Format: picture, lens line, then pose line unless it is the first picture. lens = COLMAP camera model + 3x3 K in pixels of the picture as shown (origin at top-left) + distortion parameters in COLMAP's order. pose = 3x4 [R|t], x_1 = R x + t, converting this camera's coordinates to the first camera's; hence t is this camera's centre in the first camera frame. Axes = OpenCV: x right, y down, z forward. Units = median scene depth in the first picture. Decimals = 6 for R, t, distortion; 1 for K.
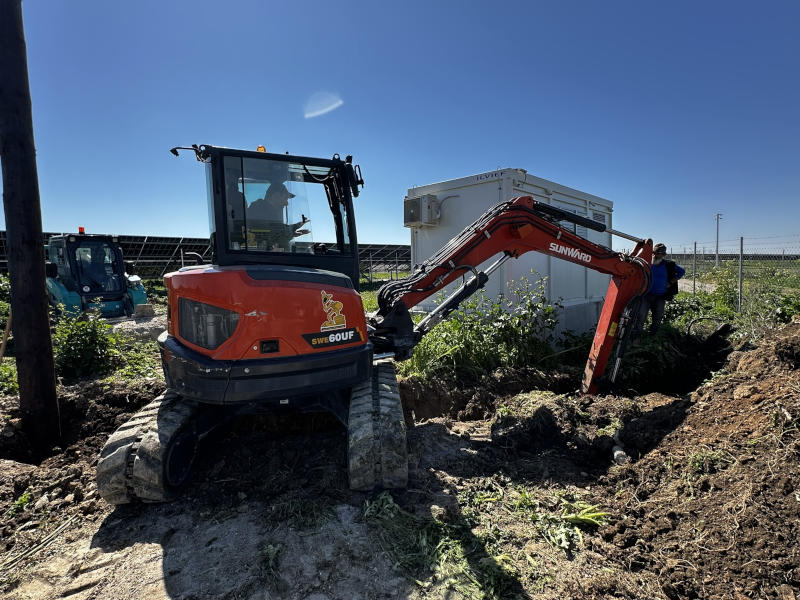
lens RADIAL K [[391.5, 0, 400.0], [0, 391.5, 300.0], [0, 0, 1]] dist [0.007384, 0.001210]
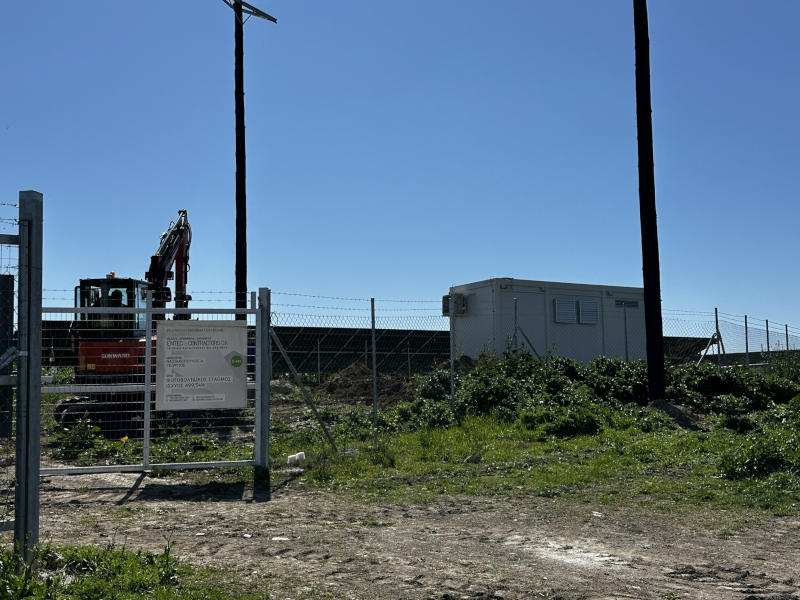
lens RADIAL K [[931.4, 0, 400.0], [0, 931.4, 300.0], [0, 0, 1]] dist [0.001734, 0.000644]
pose [[0.963621, -0.018508, -0.266631, 1.455461], [-0.030821, 0.983249, -0.179643, 0.700277], [0.265490, 0.181326, 0.946909, -4.261465]]
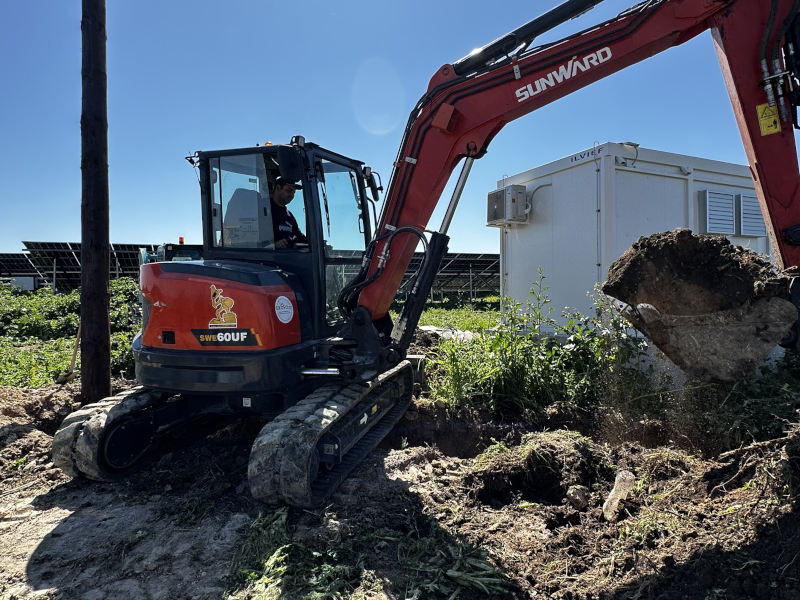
lens RADIAL K [[469.0, 0, 400.0], [0, 469.0, 300.0], [0, 0, 1]] dist [0.030295, -0.022532]
pose [[0.937491, 0.020608, -0.347399, 0.358649], [-0.037660, 0.998391, -0.042404, 0.032843], [0.345966, 0.052837, 0.936758, 0.036553]]
